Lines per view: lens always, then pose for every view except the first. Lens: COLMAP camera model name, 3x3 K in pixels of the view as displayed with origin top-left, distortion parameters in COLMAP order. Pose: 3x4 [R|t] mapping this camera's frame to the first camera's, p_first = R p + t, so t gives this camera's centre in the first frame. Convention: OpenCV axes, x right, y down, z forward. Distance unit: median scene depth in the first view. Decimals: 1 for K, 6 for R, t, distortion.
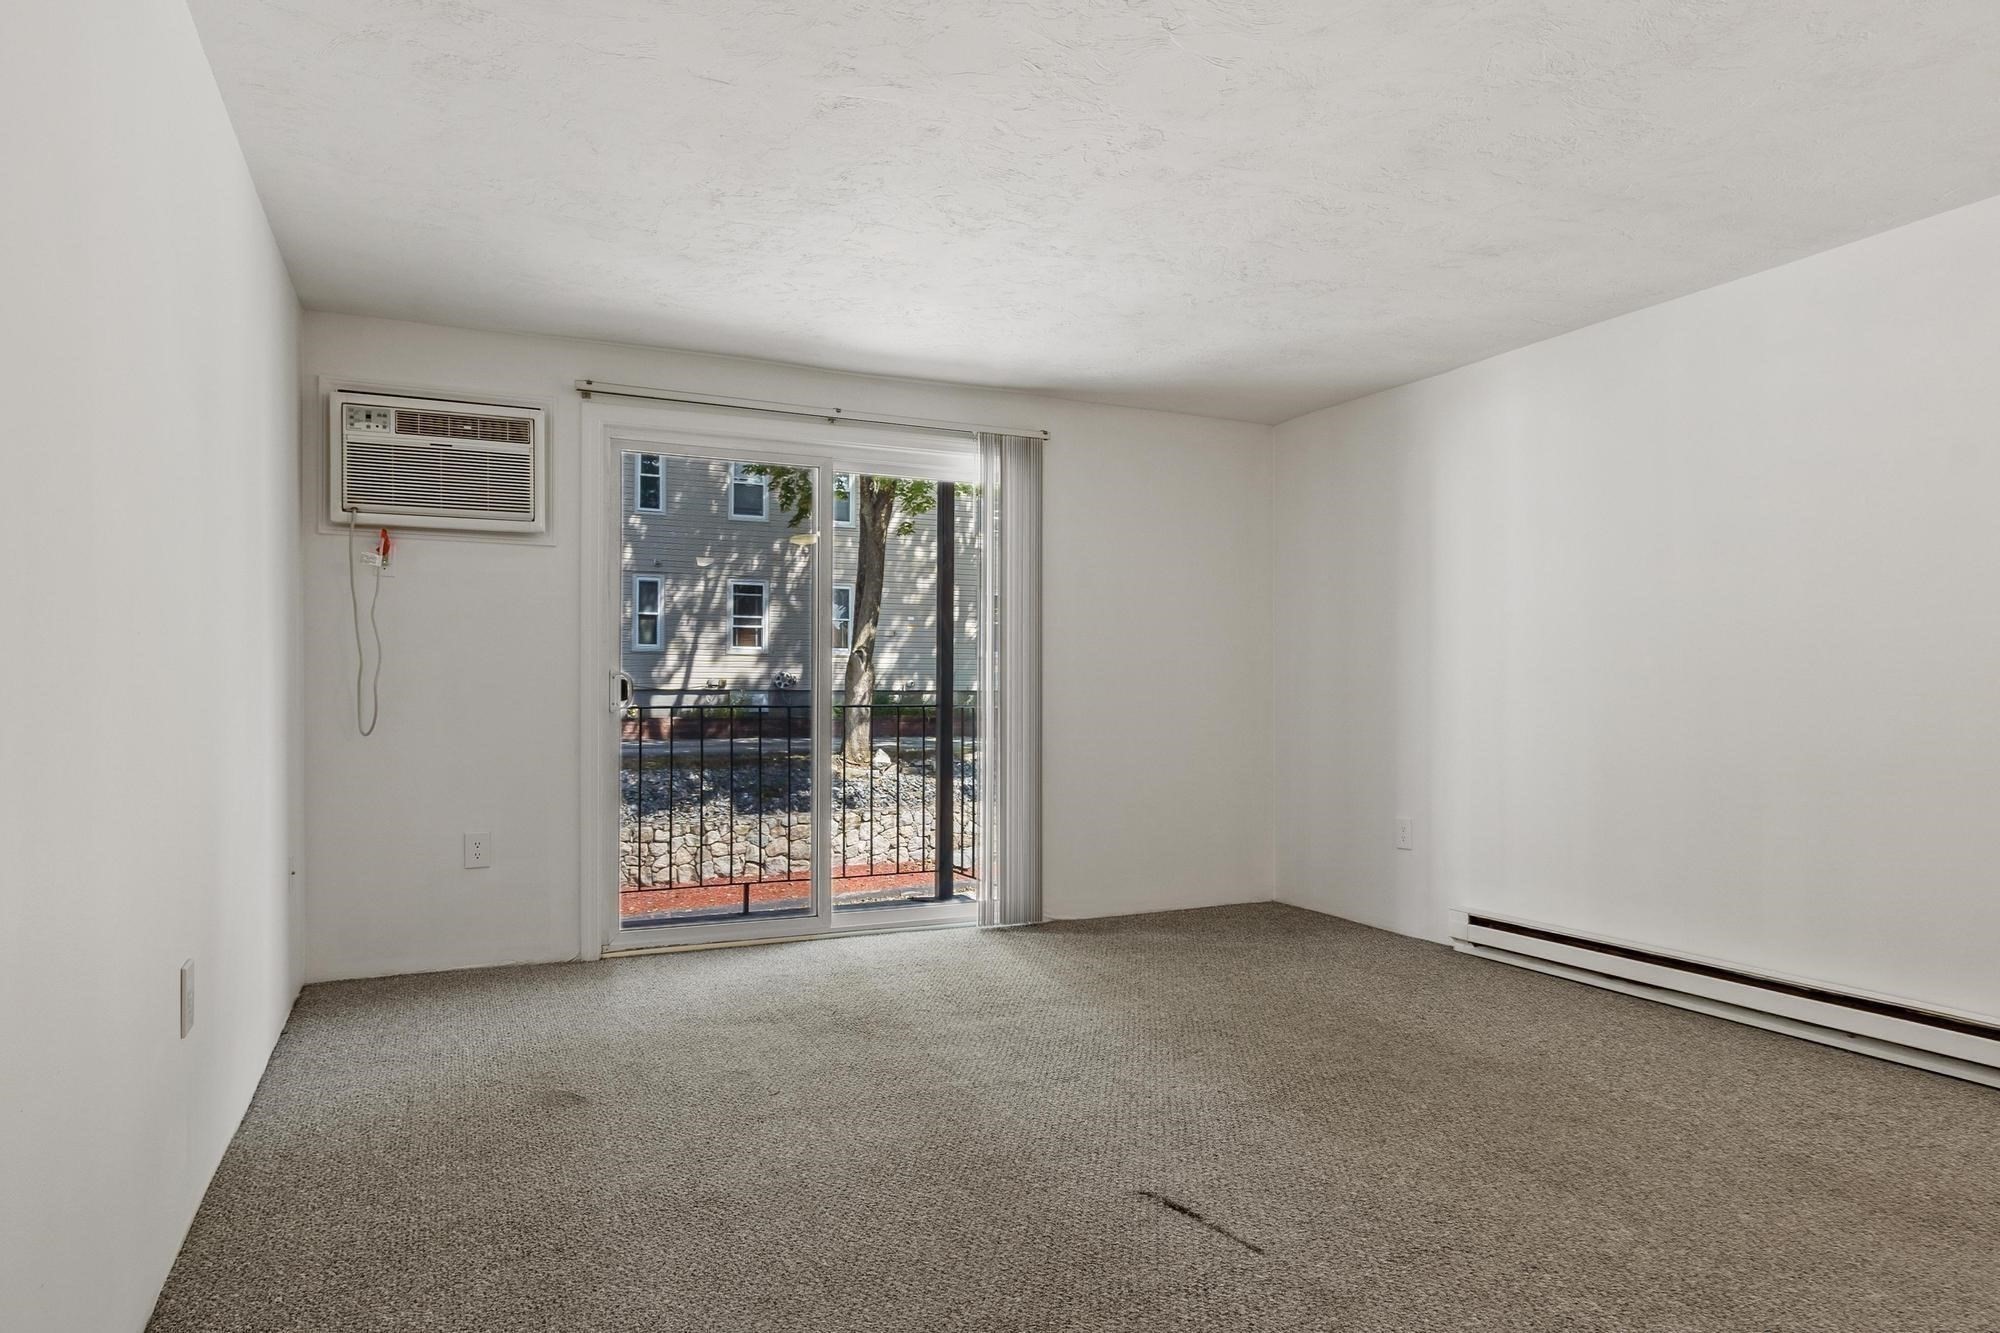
lens RADIAL K [[1196.8, 0, 992.0], [0, 1196.8, 682.3], [0, 0, 1]] dist [-0.001040, -0.000043]
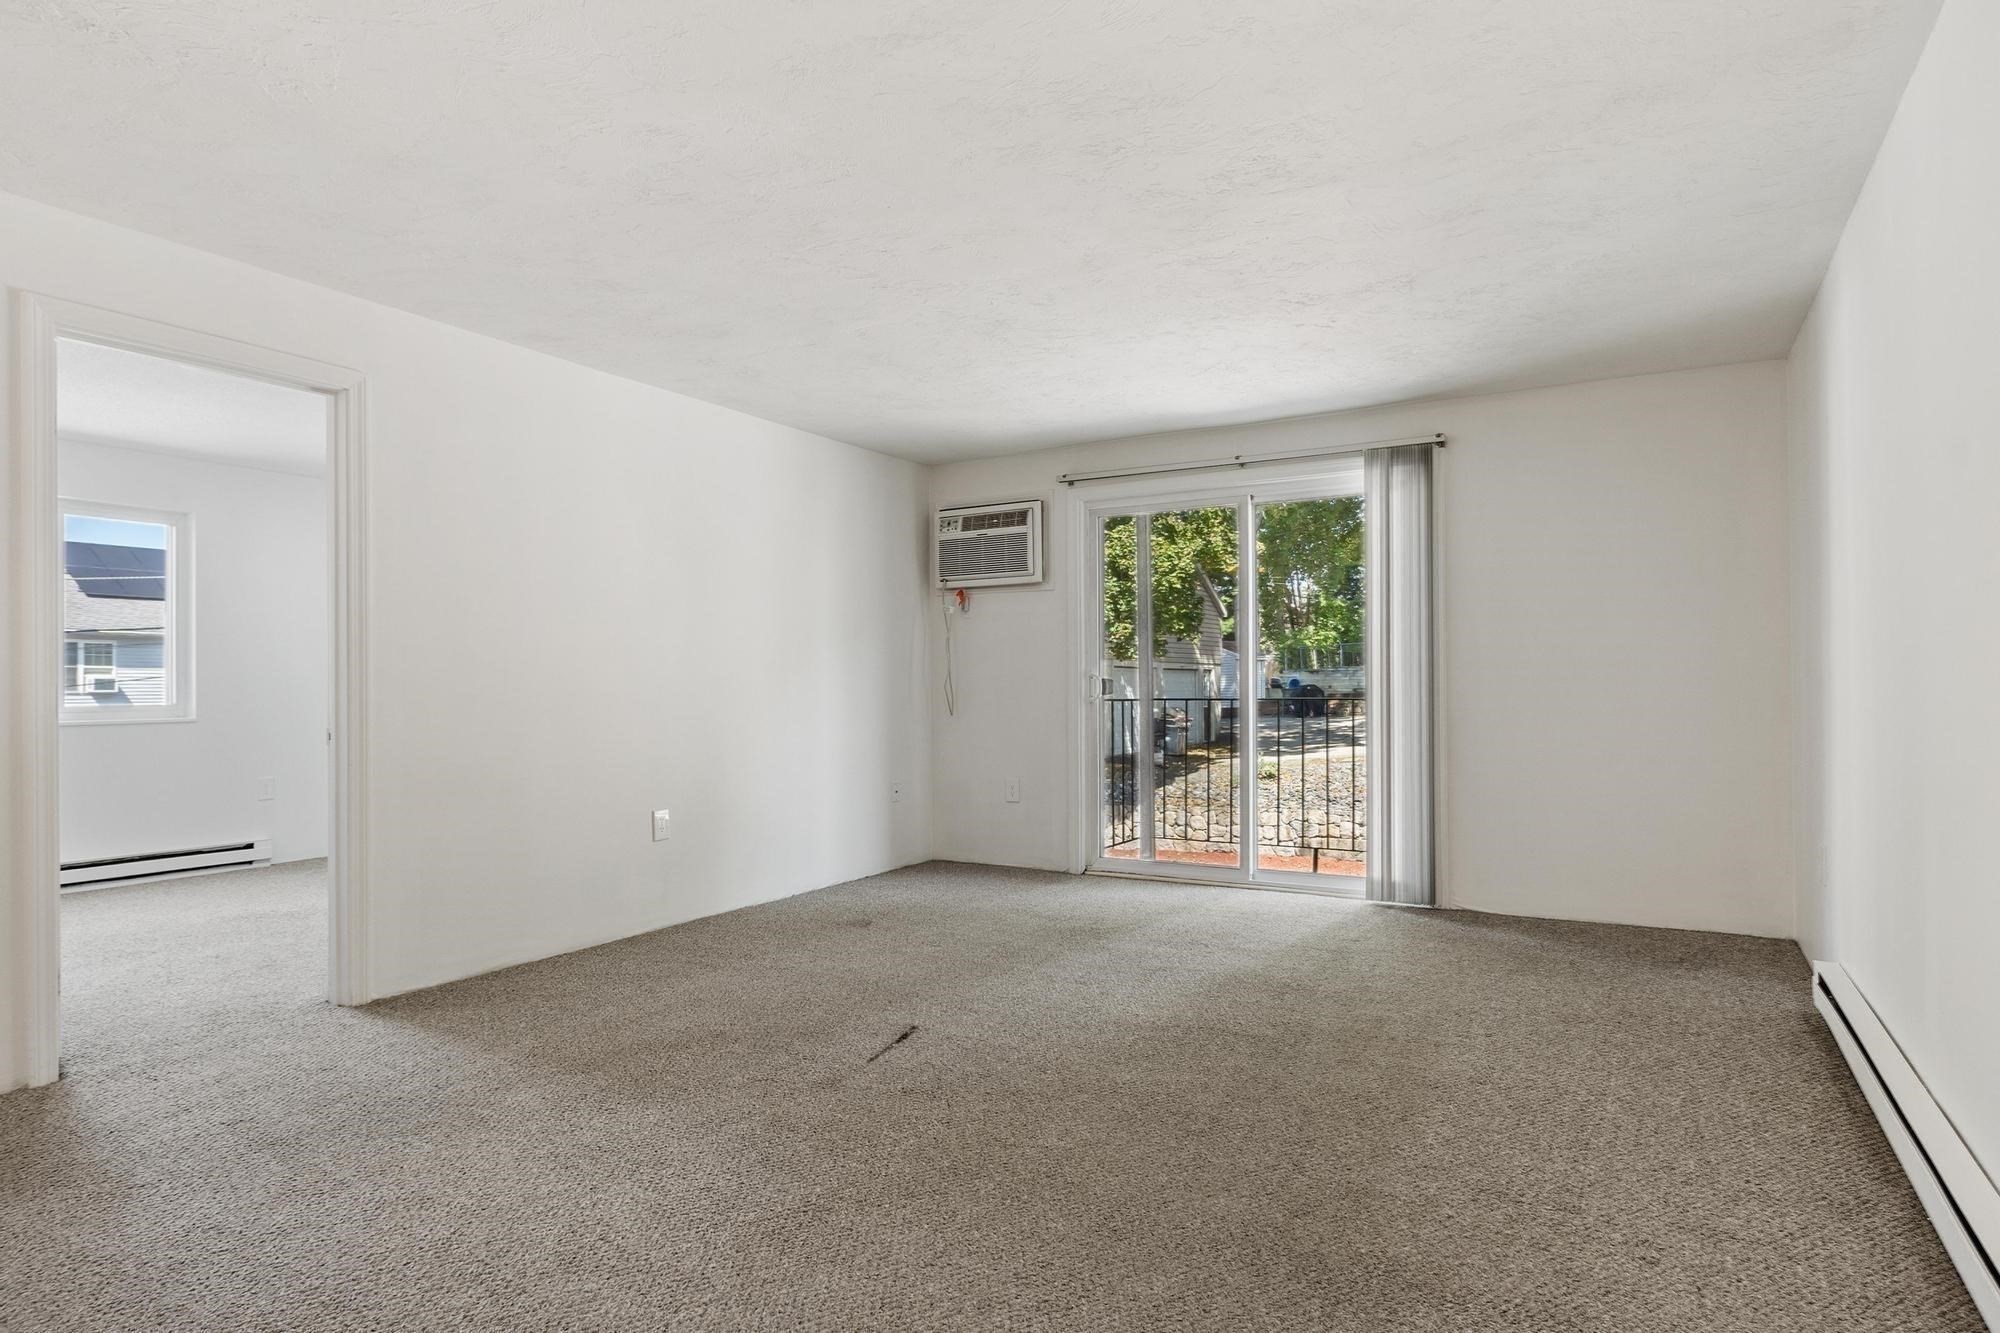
lens RADIAL K [[1101.2, 0, 1000.0], [0, 1101.2, 666.5], [0, 0, 1]] dist [0.000698, -0.000192]
pose [[0.568333, -0.021093, -0.822528, 0.751448], [0.014125, 0.999774, -0.015879, 0.002163], [0.822677, -0.002594, 0.568503, 0.178464]]
